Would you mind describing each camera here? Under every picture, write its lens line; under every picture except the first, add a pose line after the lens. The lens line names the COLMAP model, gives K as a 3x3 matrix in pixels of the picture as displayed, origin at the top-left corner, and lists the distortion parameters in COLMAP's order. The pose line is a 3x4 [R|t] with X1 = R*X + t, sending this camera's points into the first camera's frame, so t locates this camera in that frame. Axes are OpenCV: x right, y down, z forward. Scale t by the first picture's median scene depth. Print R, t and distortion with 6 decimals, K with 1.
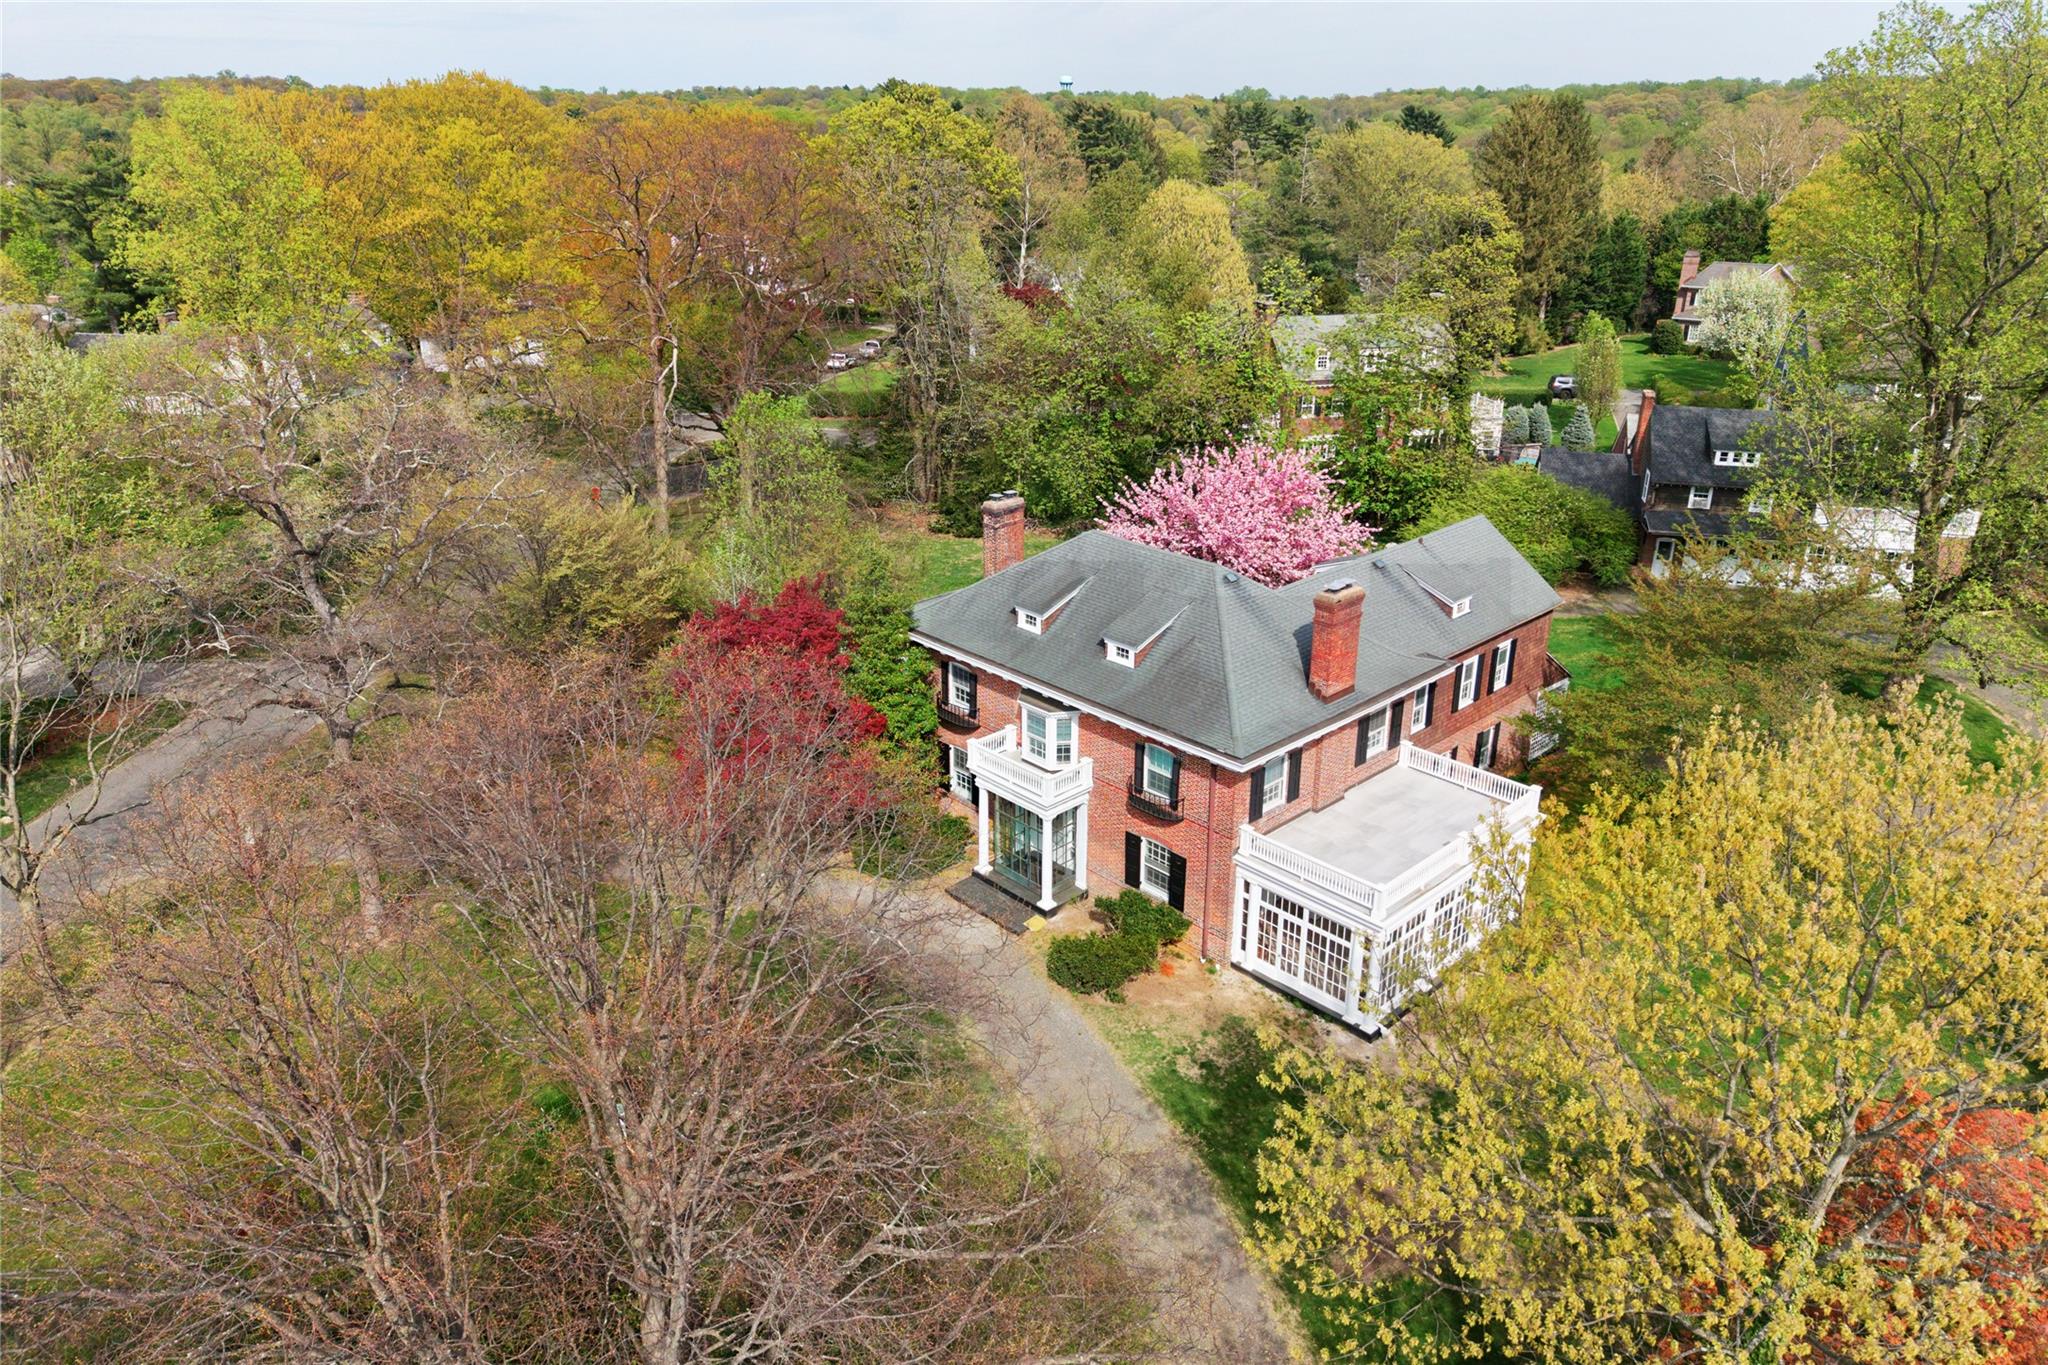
lens RADIAL K [[1357.5, 0, 1024.0], [0, 1357.5, 682.5], [0, 0, 1]] dist [-0.005765, -0.004793]
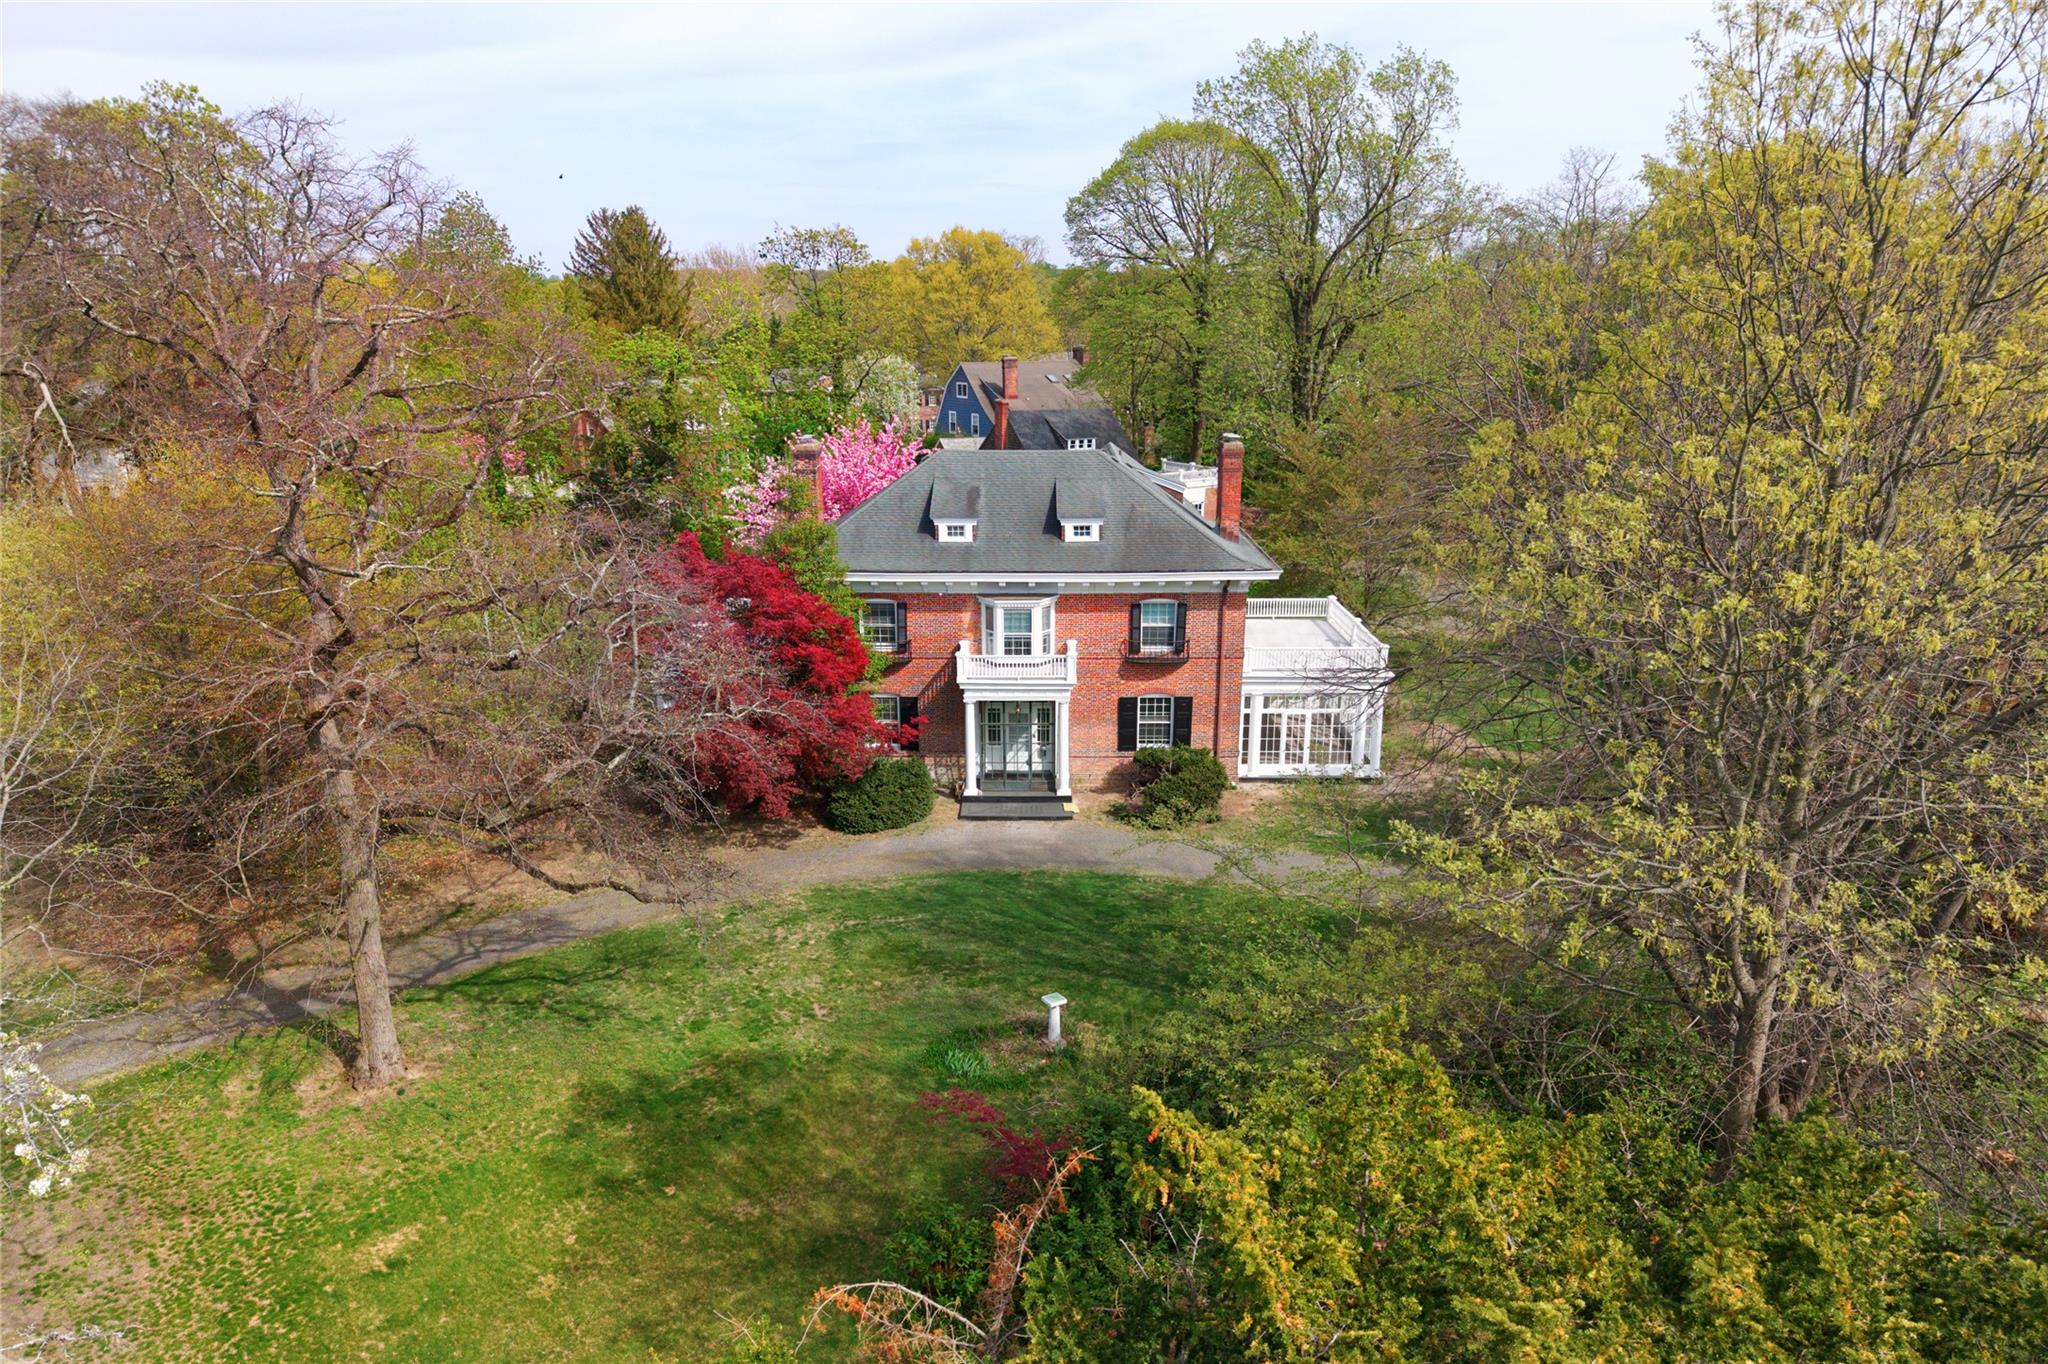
lens RADIAL K [[1343.5, 0, 1037.9], [0, 1343.5, 727.5], [0, 0, 1]] dist [0.056943, -0.130345]
pose [[0.696644, -0.196361, 0.690021, -0.706886], [0.279849, 0.959999, -0.009345, 0.123863], [-0.660584, 0.199612, 0.723729, 0.275766]]
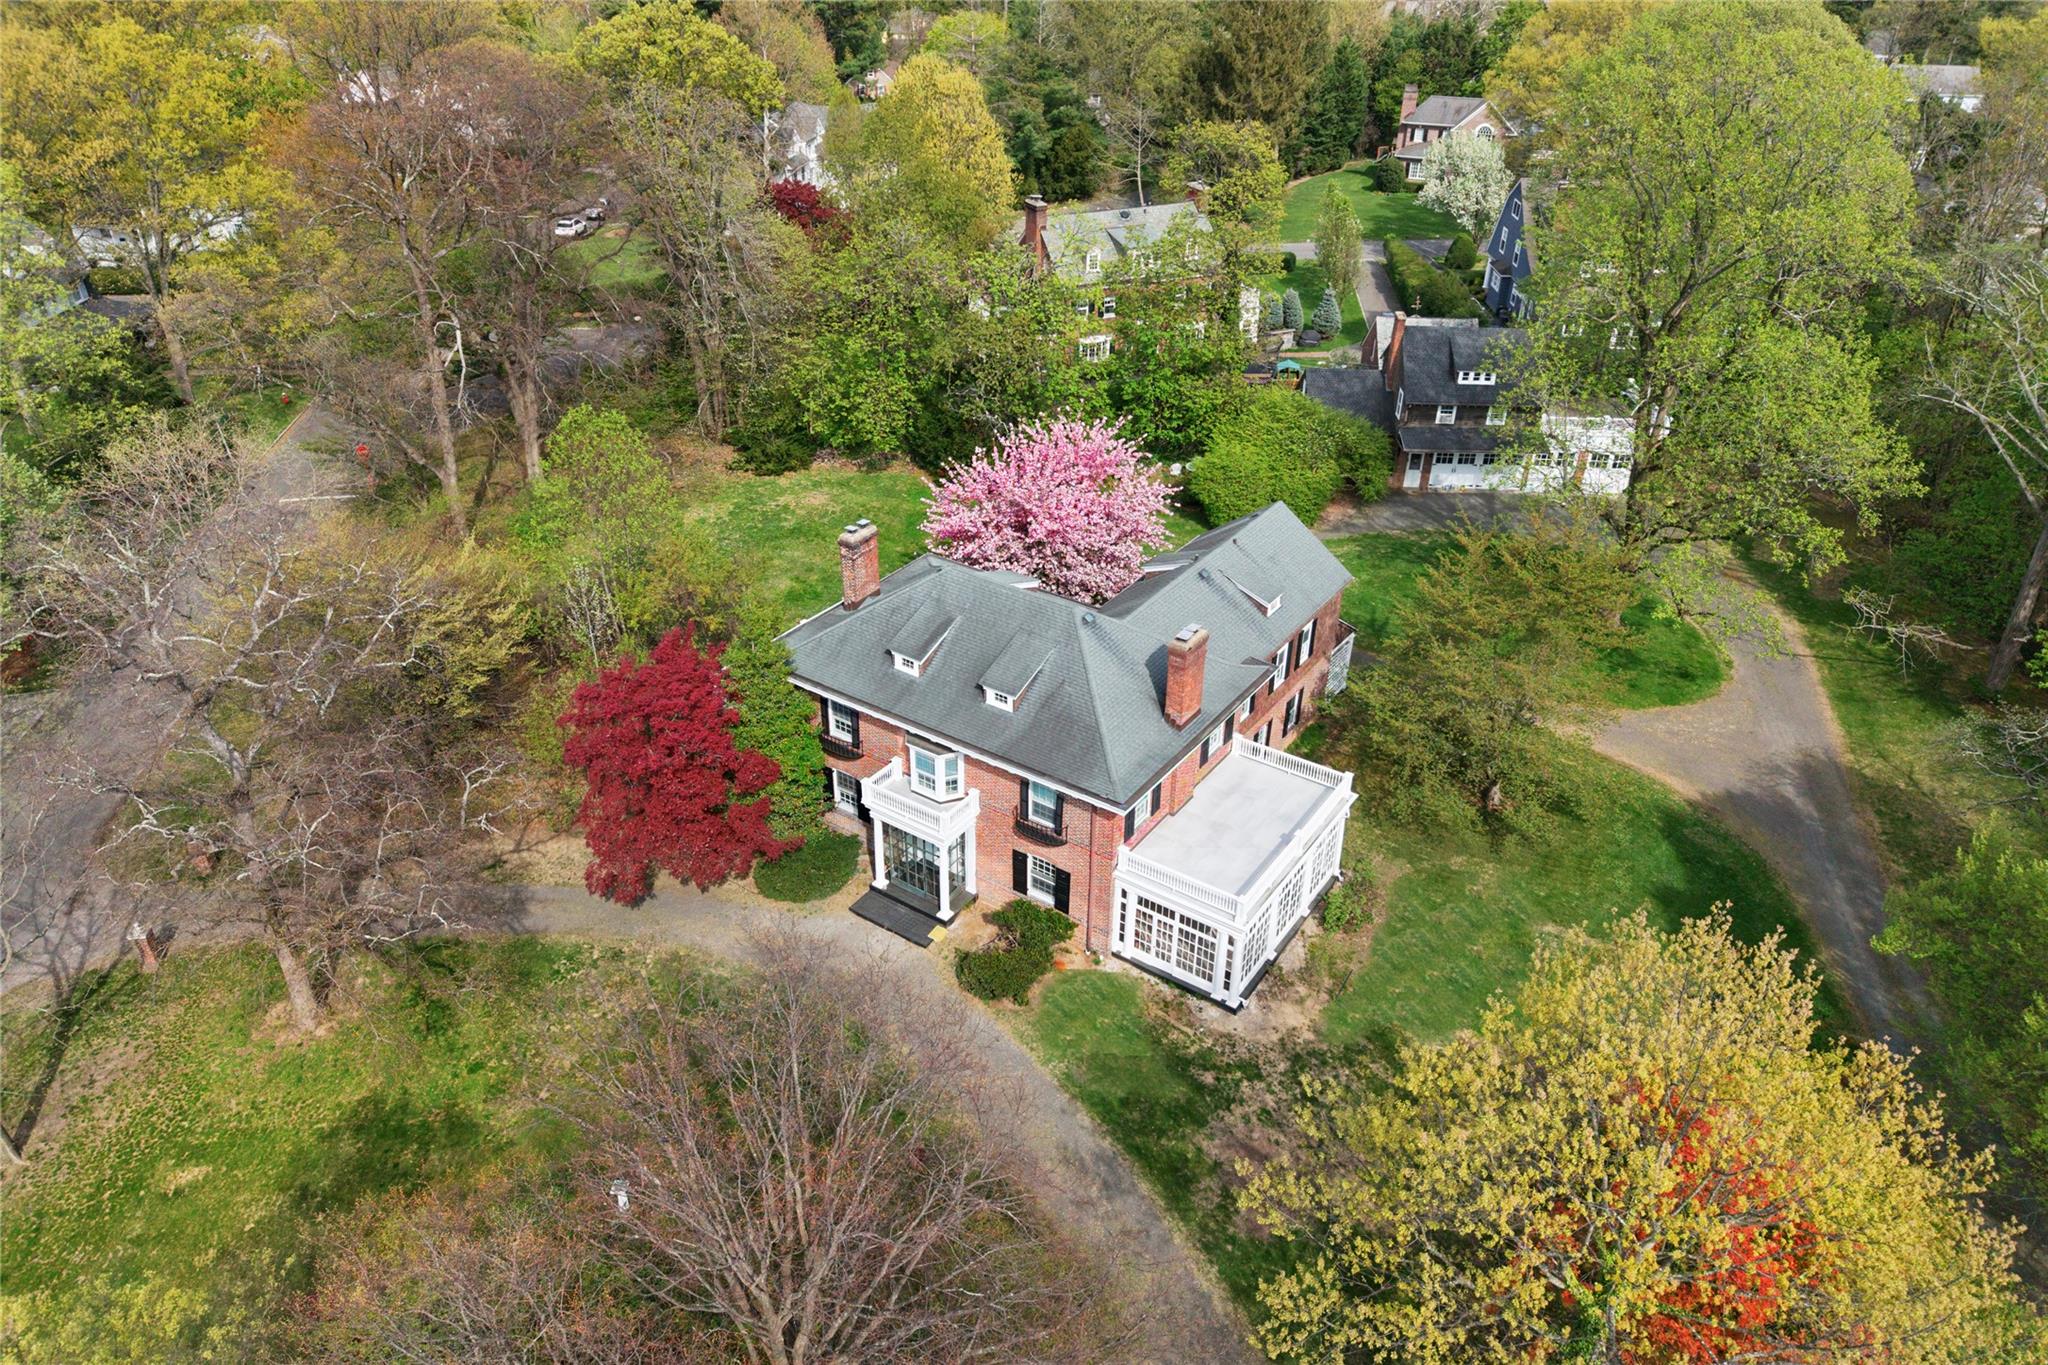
lens RADIAL K [[1343.5, 0, 1037.9], [0, 1343.5, 728.0], [0, 0, 1]] dist [0.056943, -0.130345]
pose [[0.976888, -0.101645, 0.188036, -0.105312], [0.064950, 0.979259, 0.191921, -0.203792], [-0.203644, -0.175272, 0.963228, -0.073569]]
